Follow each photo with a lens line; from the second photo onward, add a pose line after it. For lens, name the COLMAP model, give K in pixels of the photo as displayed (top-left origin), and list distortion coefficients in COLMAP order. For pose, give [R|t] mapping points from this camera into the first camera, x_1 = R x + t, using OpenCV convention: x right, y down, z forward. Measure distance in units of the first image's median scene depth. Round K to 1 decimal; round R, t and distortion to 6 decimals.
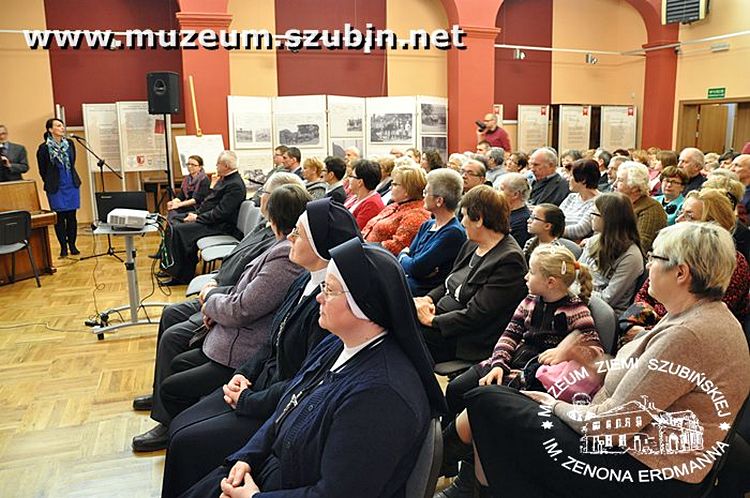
lens RADIAL K [[591.6, 0, 375.0], [0, 591.6, 249.0], [0, 0, 1]] dist [-0.135142, 0.125787]
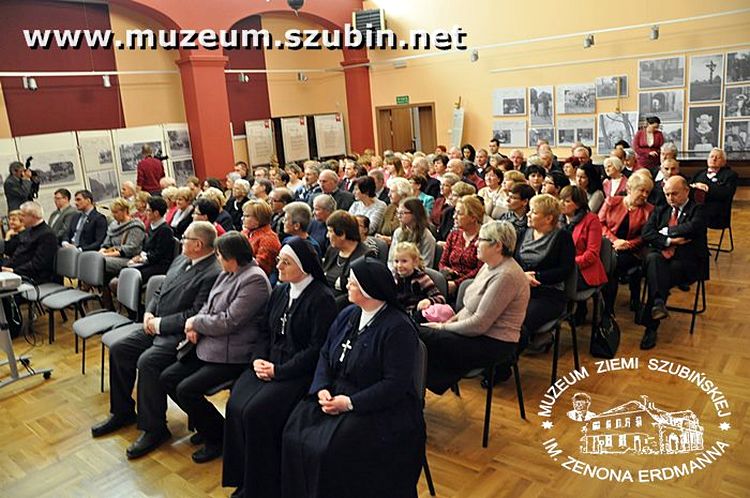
lens RADIAL K [[591.6, 0, 375.0], [0, 591.6, 249.0], [0, 0, 1]] dist [-0.135142, 0.125787]
pose [[0.865881, -0.166209, 0.471832, -0.122267], [0.167117, 0.985112, 0.040336, -0.015108], [-0.471511, 0.043925, 0.880766, -0.094191]]
